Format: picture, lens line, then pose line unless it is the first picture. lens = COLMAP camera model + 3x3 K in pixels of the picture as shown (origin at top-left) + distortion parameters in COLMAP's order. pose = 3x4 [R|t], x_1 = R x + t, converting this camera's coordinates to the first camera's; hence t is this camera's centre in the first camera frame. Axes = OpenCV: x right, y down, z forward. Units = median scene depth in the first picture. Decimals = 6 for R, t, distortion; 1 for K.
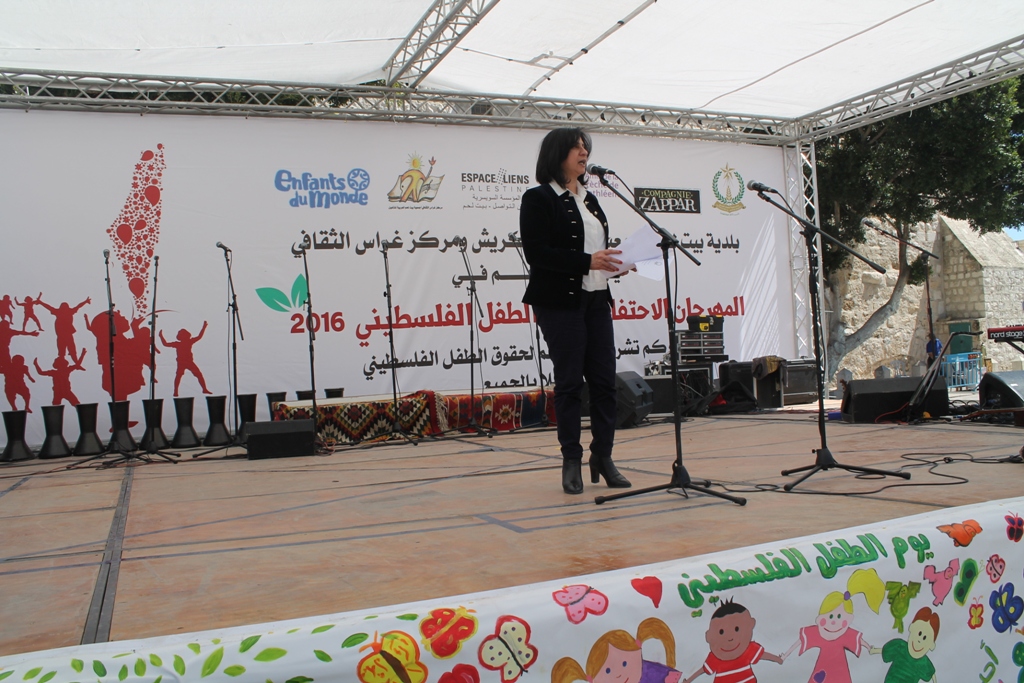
lens RADIAL K [[879.3, 0, 513.5], [0, 879.3, 333.6], [0, 0, 1]] dist [-0.158507, 0.099281]
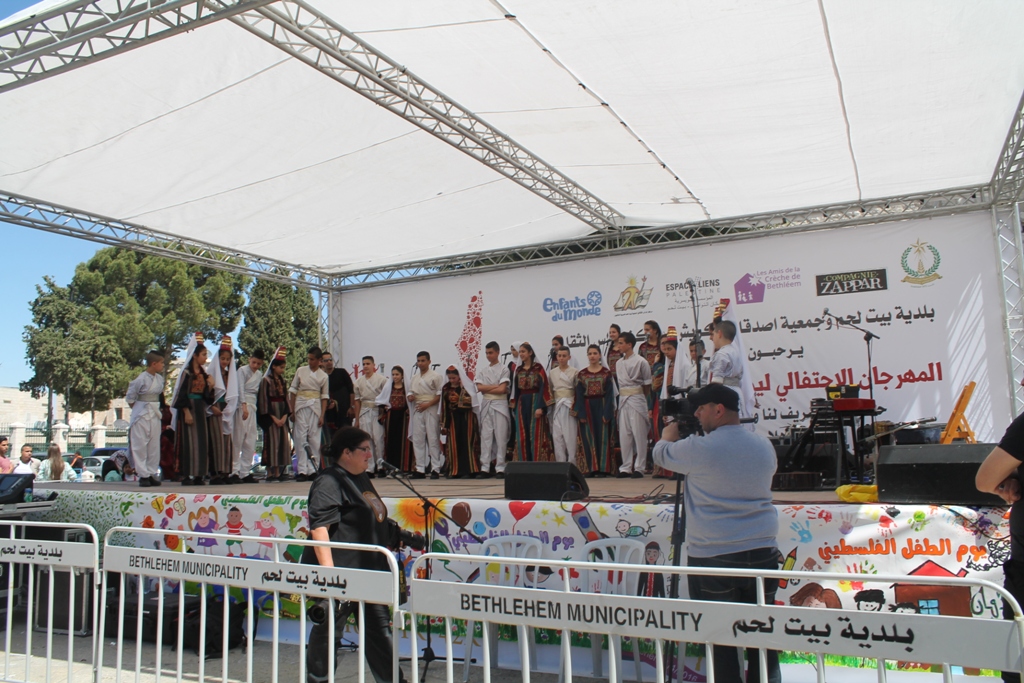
lens RADIAL K [[879.3, 0, 501.3], [0, 879.3, 335.6], [0, 0, 1]] dist [-0.158507, 0.099281]
pose [[0.655105, -0.056657, -0.753411, 0.832173], [0.018095, 0.998075, -0.059322, -0.028682], [0.755321, 0.025229, 0.654869, -0.091191]]
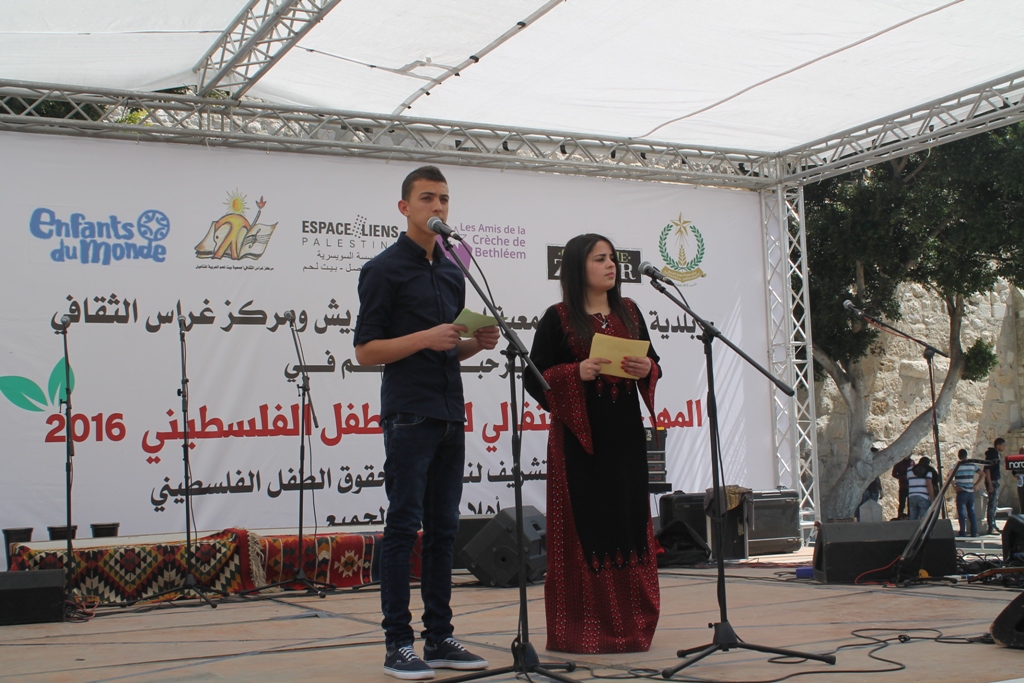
lens RADIAL K [[1296.2, 0, 522.2], [0, 1296.2, 332.1], [0, 0, 1]] dist [-0.065800, 0.000000]
pose [[0.996206, 0.023830, 0.083695, 0.034204], [-0.016903, 0.996446, -0.082523, -0.009732], [-0.085364, 0.080795, 0.993068, -0.054787]]
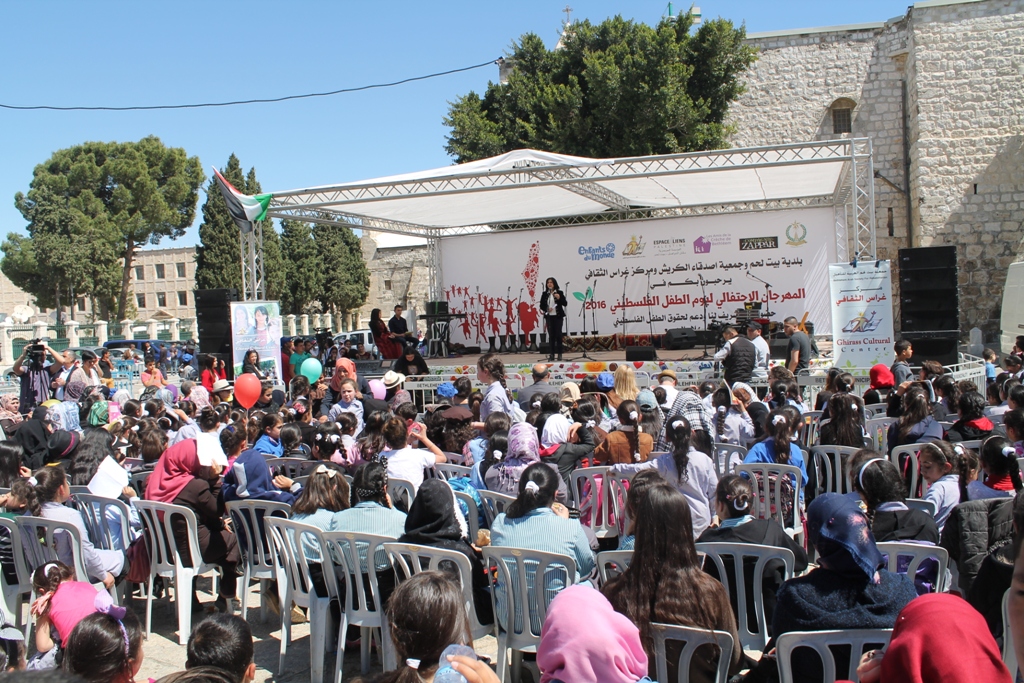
lens RADIAL K [[879.3, 0, 520.3], [0, 879.3, 339.9], [0, 0, 1]] dist [-0.158507, 0.099281]
pose [[0.751080, 0.036367, -0.659209, 1.290019], [0.029936, 0.995579, 0.089032, -0.144168], [0.659532, -0.086605, 0.746670, -1.068094]]
